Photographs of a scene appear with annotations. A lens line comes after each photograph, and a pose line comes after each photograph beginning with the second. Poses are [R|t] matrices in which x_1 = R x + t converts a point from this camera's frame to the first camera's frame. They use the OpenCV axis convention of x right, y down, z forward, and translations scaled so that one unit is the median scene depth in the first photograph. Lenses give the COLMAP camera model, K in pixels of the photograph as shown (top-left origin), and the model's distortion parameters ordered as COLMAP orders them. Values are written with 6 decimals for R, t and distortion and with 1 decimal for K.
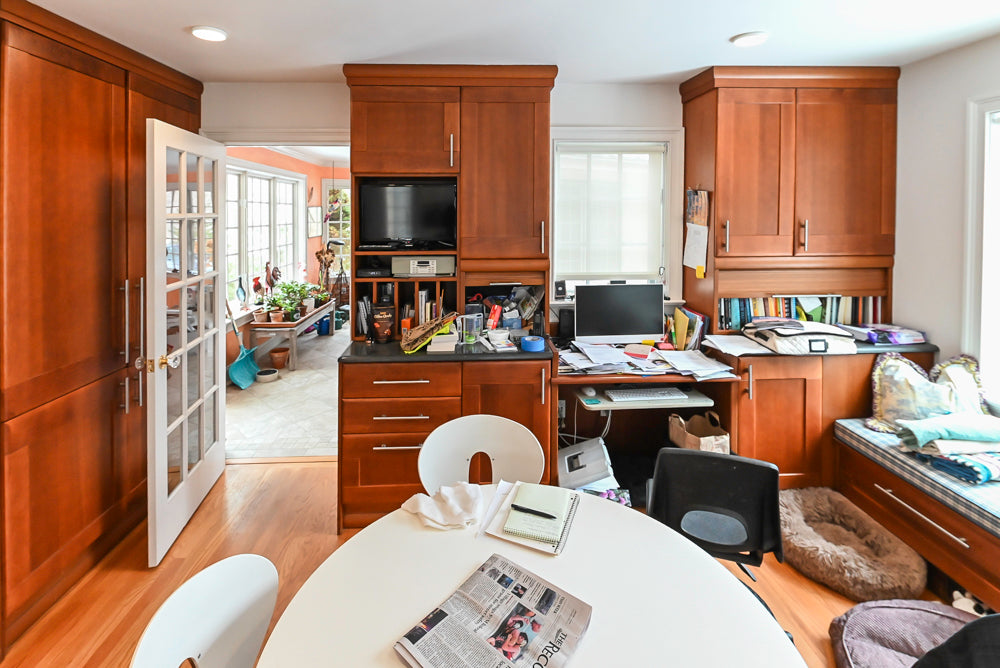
lens RADIAL K [[466.6, 0, 484.7], [0, 466.6, 226.2], [0, 0, 1]] dist [0.016027, -0.000104]
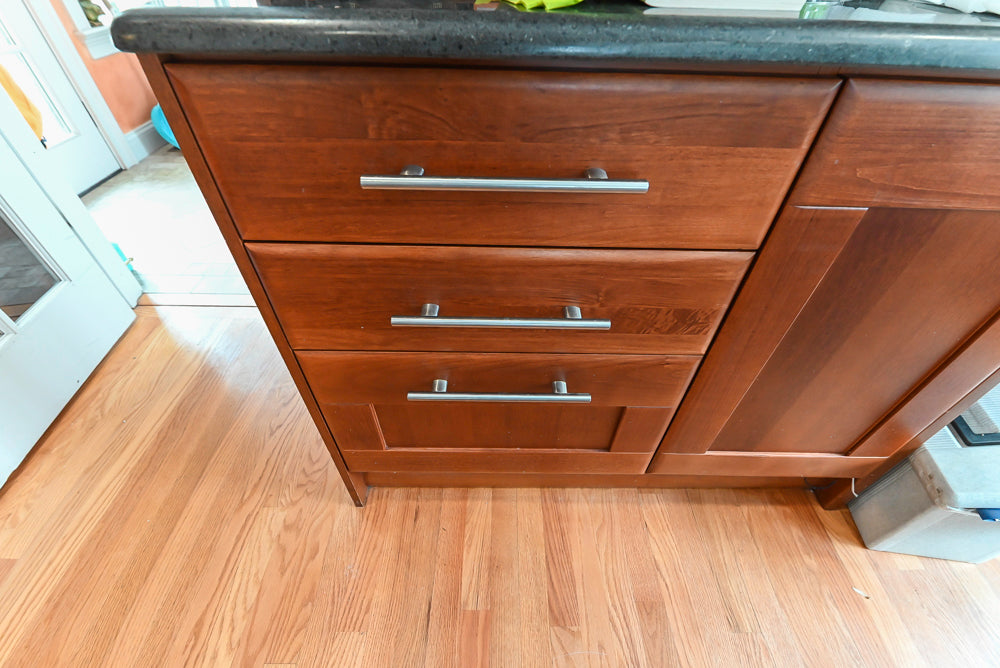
lens RADIAL K [[429.2, 0, 501.3], [0, 429.2, 333.0], [0, 0, 1]] dist [-0.001006, -0.000257]
pose [[0.998681, 0.043176, -0.027775, -0.158971], [-0.013014, 0.736261, 0.676572, 0.238674], [0.049661, -0.675319, 0.735852, 0.764058]]
